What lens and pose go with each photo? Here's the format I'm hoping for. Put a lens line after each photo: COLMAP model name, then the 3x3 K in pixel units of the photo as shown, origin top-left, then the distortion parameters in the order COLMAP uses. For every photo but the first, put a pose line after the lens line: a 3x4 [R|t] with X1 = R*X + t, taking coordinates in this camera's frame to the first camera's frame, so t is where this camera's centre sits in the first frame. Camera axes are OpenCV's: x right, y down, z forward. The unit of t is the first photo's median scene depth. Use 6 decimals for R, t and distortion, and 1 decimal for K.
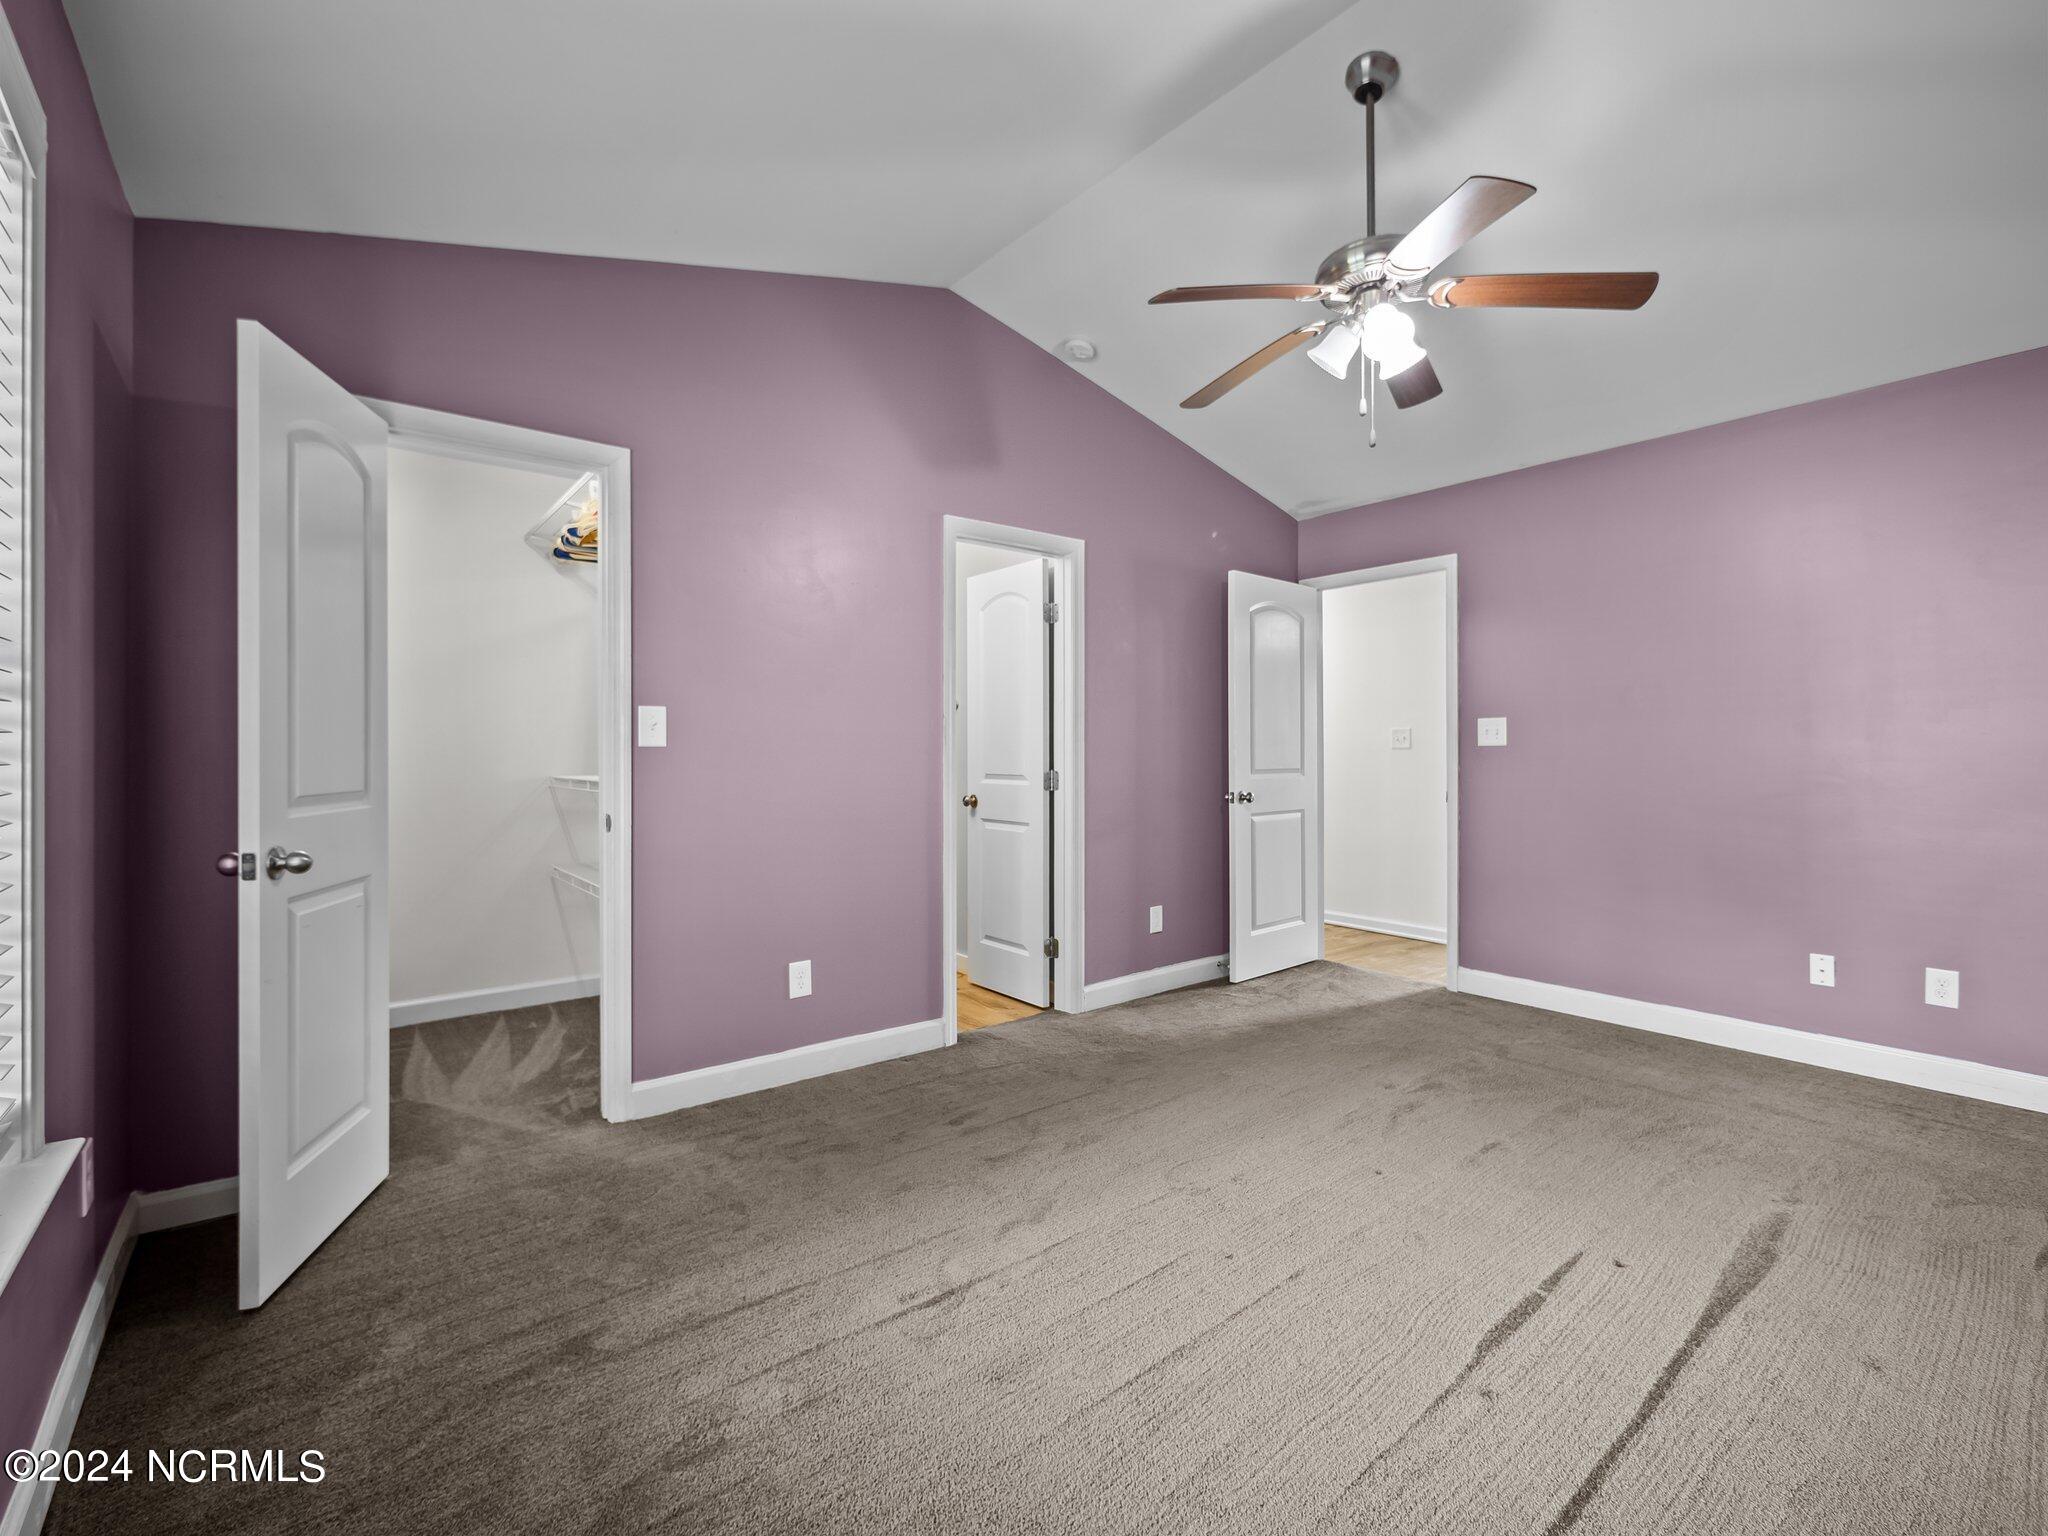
lens RADIAL K [[952.9, 0, 1024.0], [0, 952.9, 768.0], [0, 0, 1]] dist [0.039730, 0.000059]
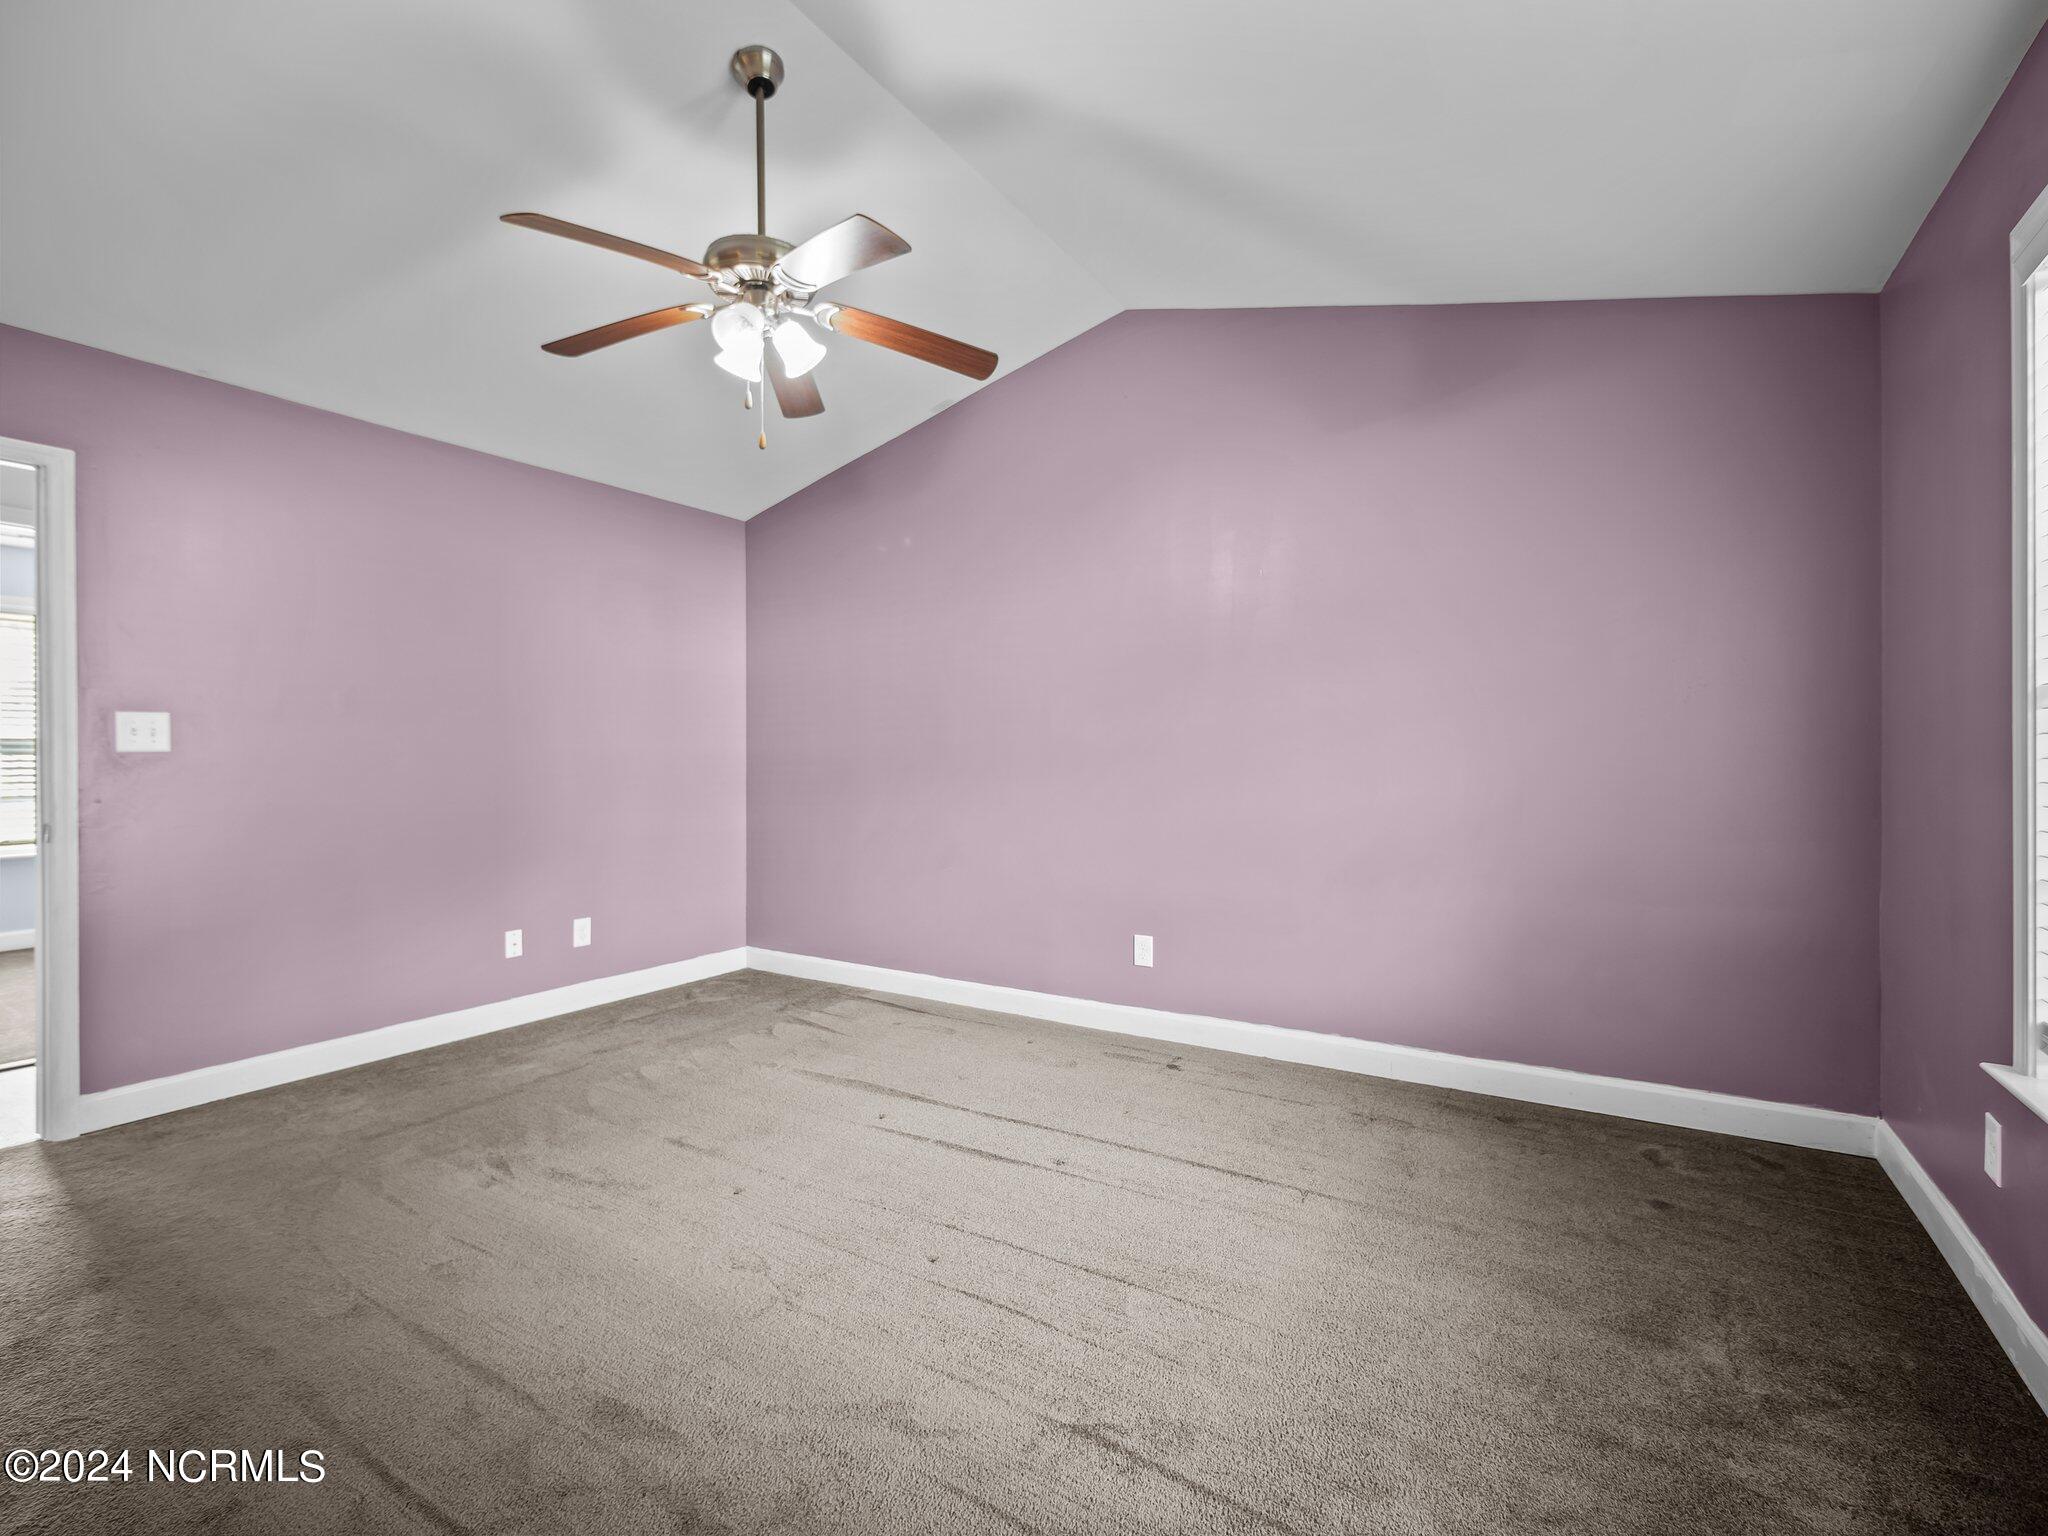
lens RADIAL K [[952.9, 0, 1024.0], [0, 952.9, 768.0], [0, 0, 1]] dist [0.039730, 0.000059]
pose [[-0.338368, -0.006425, 0.940992, -0.545281], [0.024075, 0.999590, 0.015483, -0.010195], [-0.940706, 0.027893, -0.338074, 0.901655]]
